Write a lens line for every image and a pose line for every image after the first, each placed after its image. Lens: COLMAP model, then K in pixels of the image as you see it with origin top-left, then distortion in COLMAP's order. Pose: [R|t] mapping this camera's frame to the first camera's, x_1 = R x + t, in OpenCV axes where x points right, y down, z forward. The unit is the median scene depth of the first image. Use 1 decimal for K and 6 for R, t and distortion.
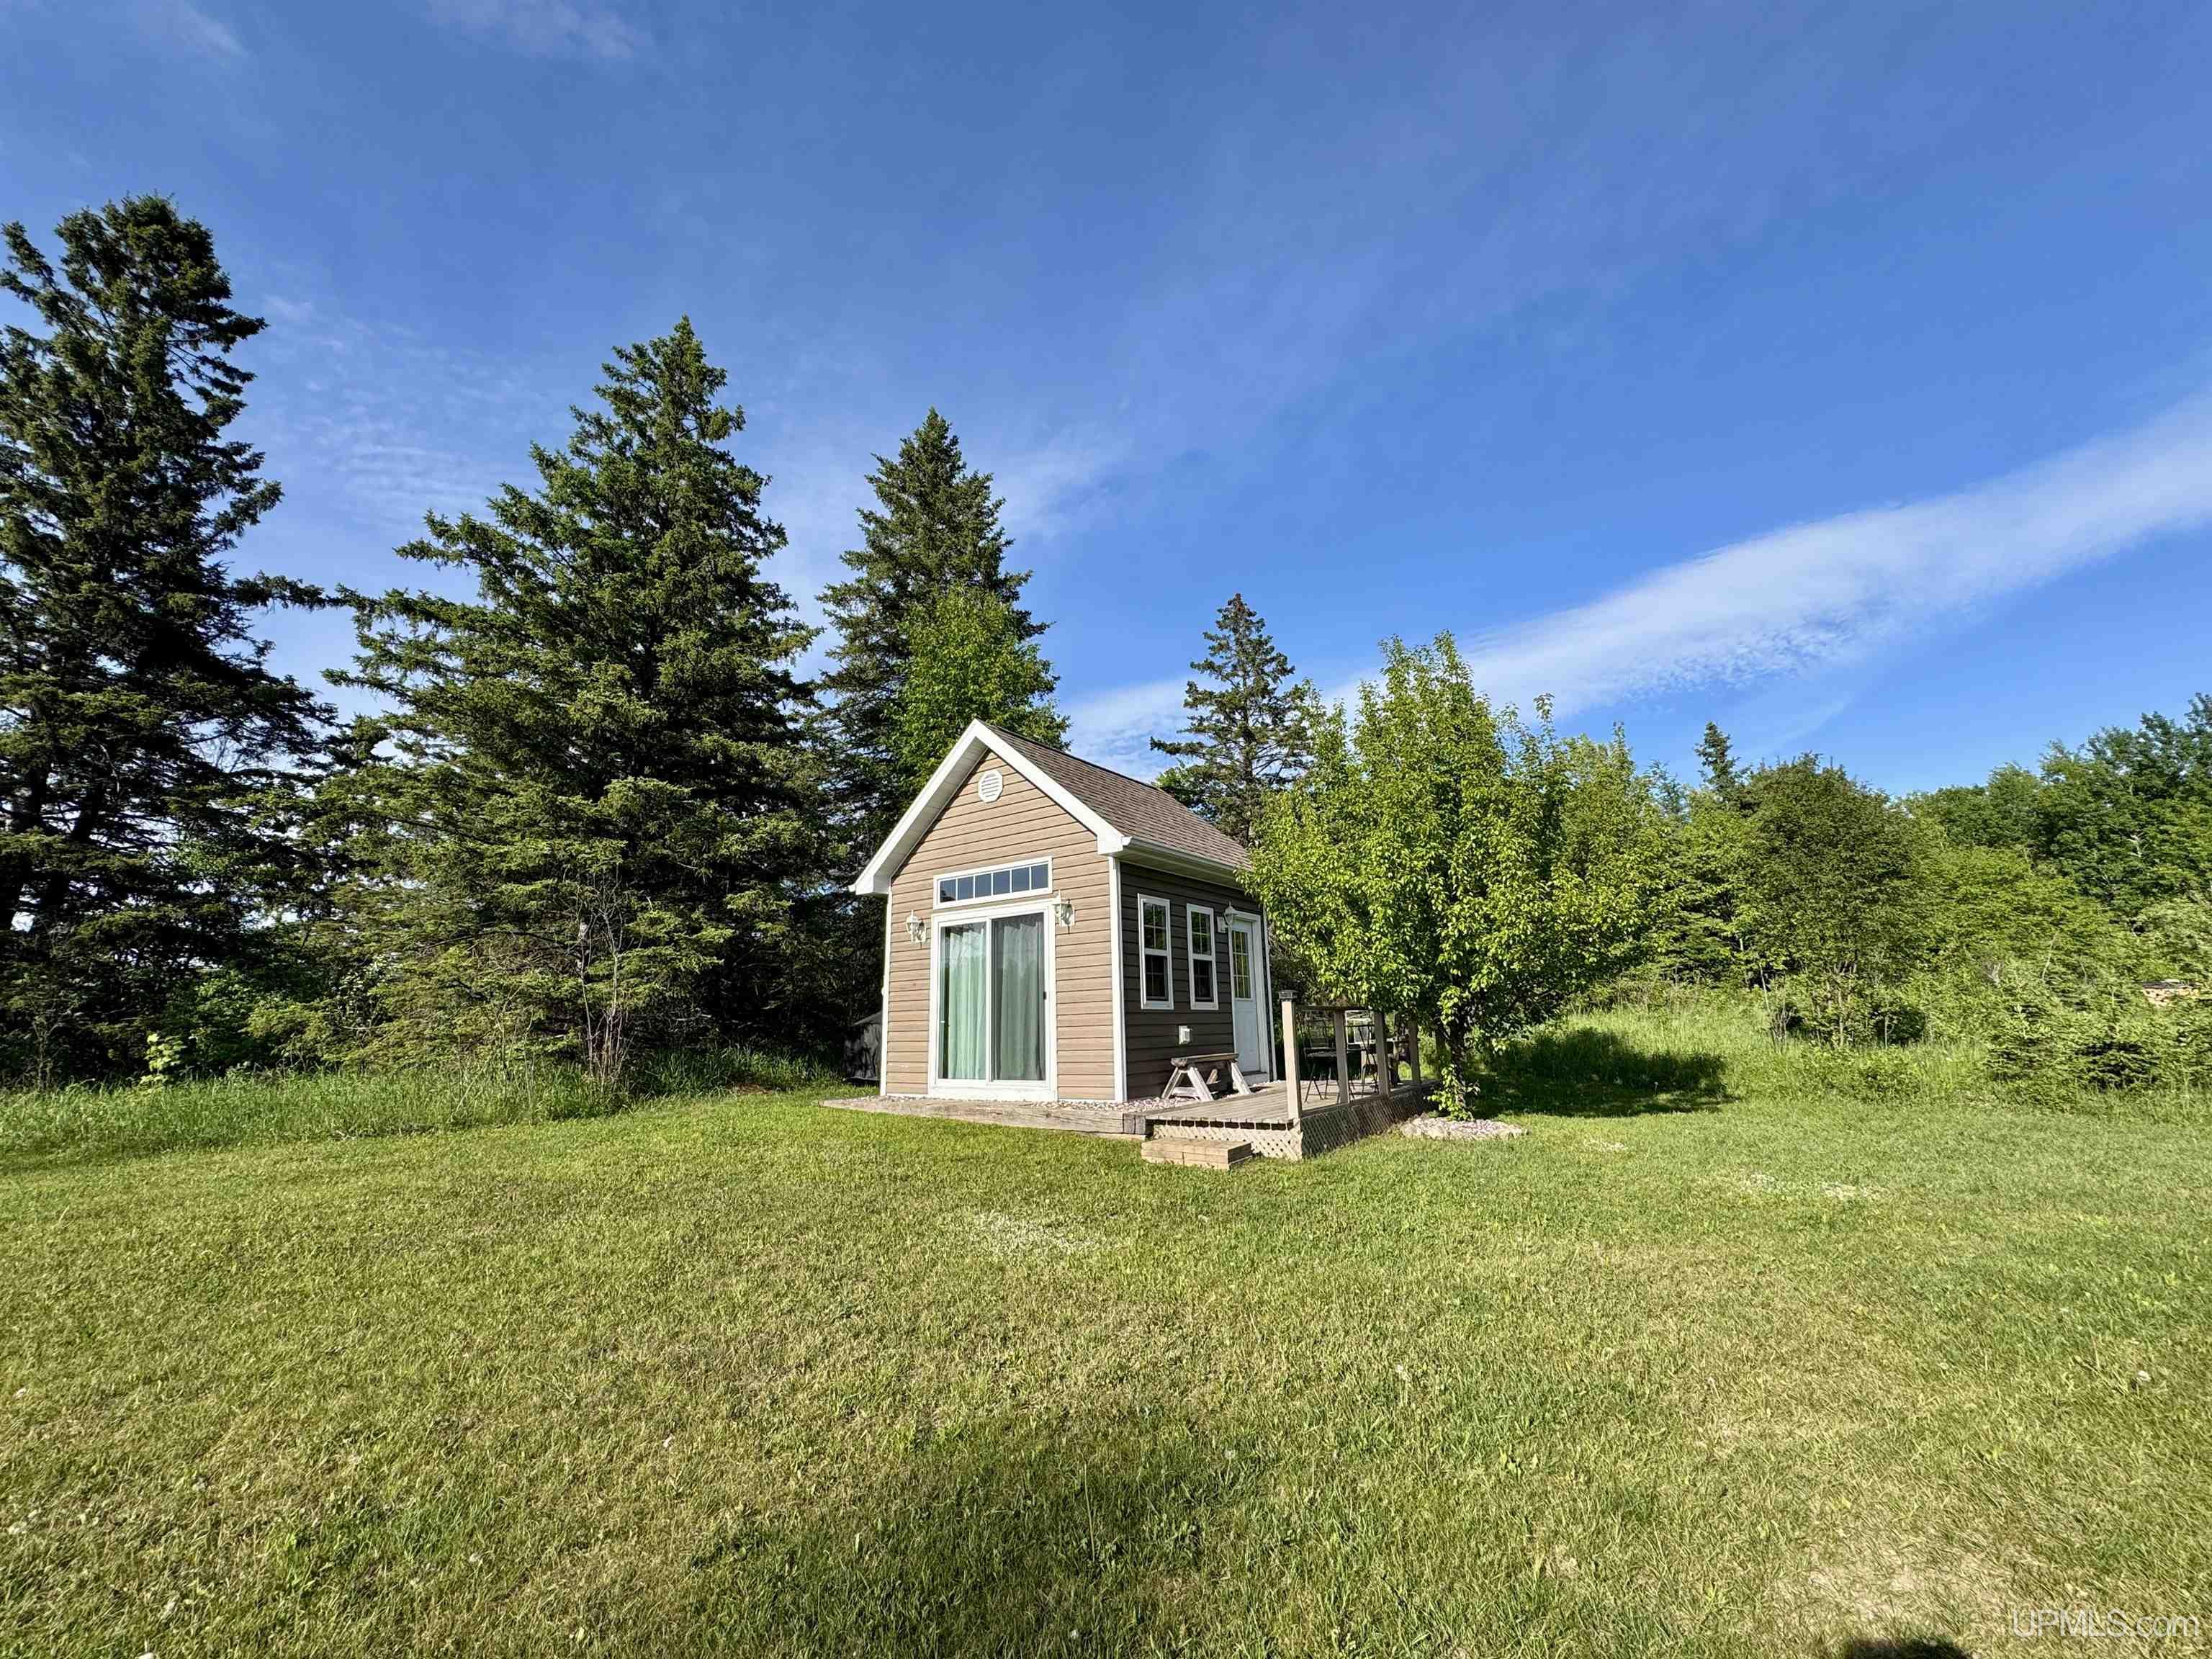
lens RADIAL K [[874.5, 0, 1106.0], [0, 874.5, 829.5], [0, 0, 1]] dist [-0.001084, 0.000161]
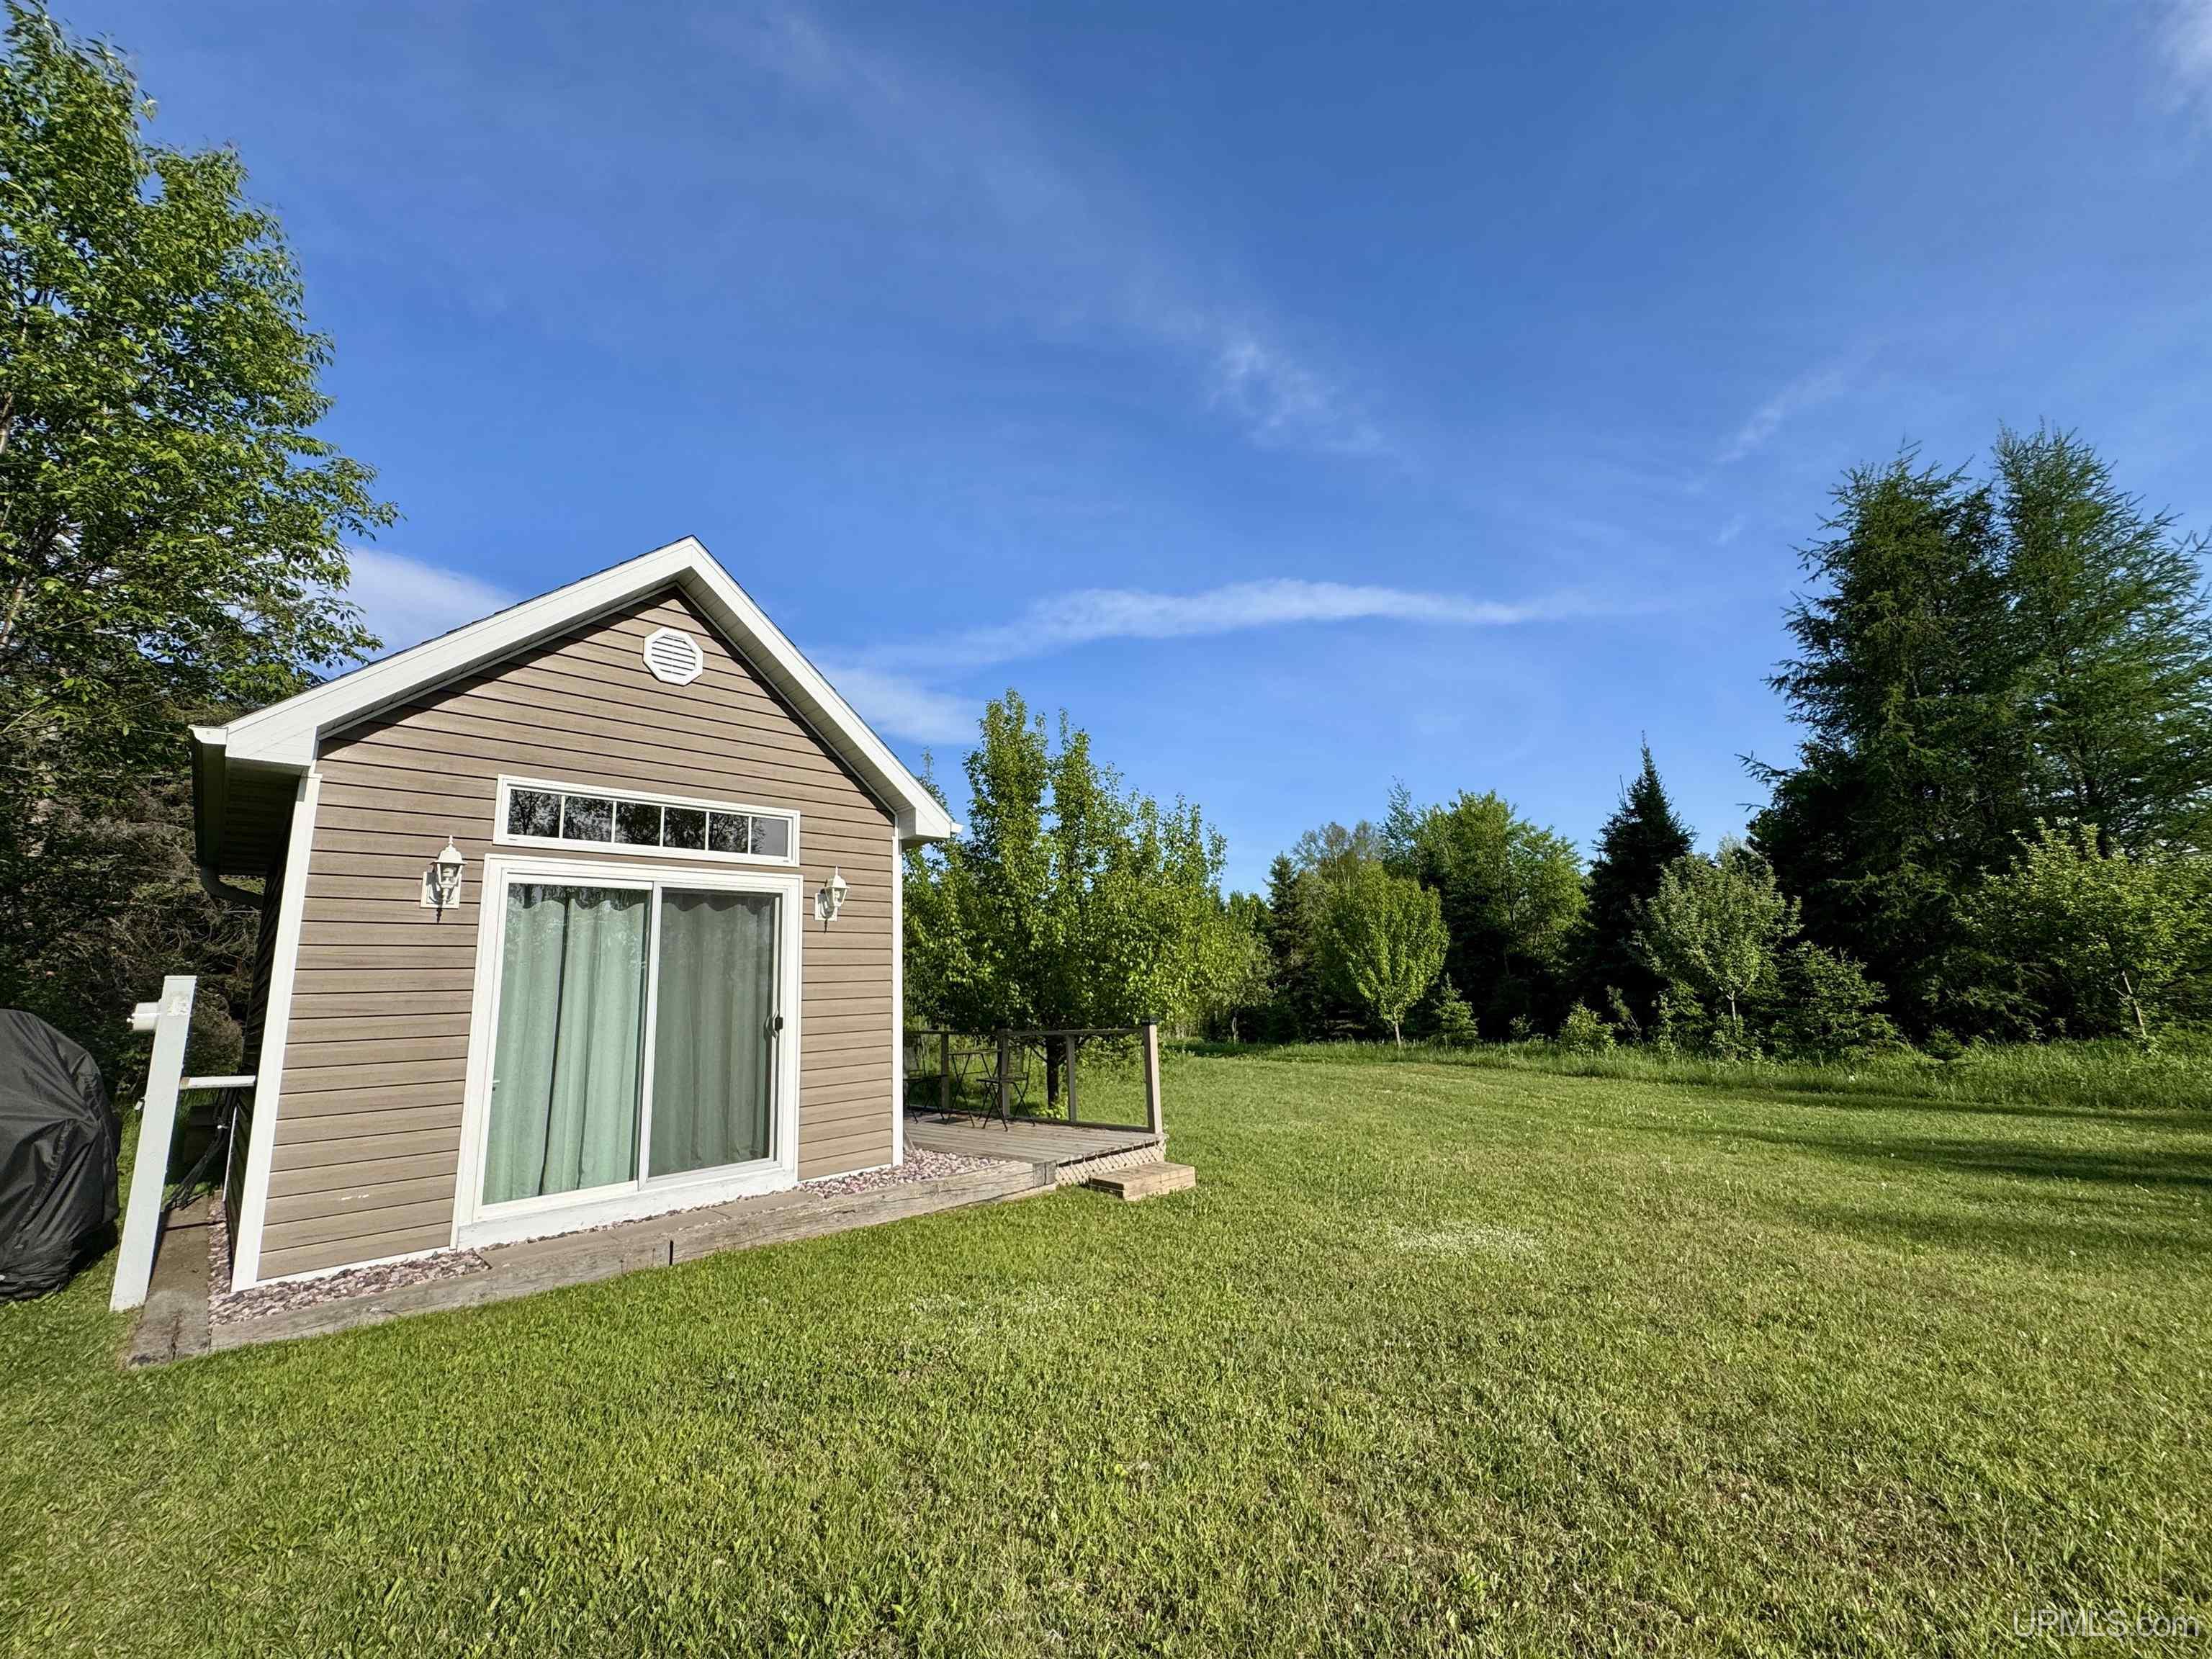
lens RADIAL K [[874.5, 0, 1106.0], [0, 874.5, 829.5], [0, 0, 1]] dist [-0.001084, 0.000161]
pose [[0.198299, 0.200334, 0.959450, -0.625602], [-0.189864, 0.968199, -0.162920, 0.104212], [-0.961576, -0.149858, 0.230029, 0.604614]]
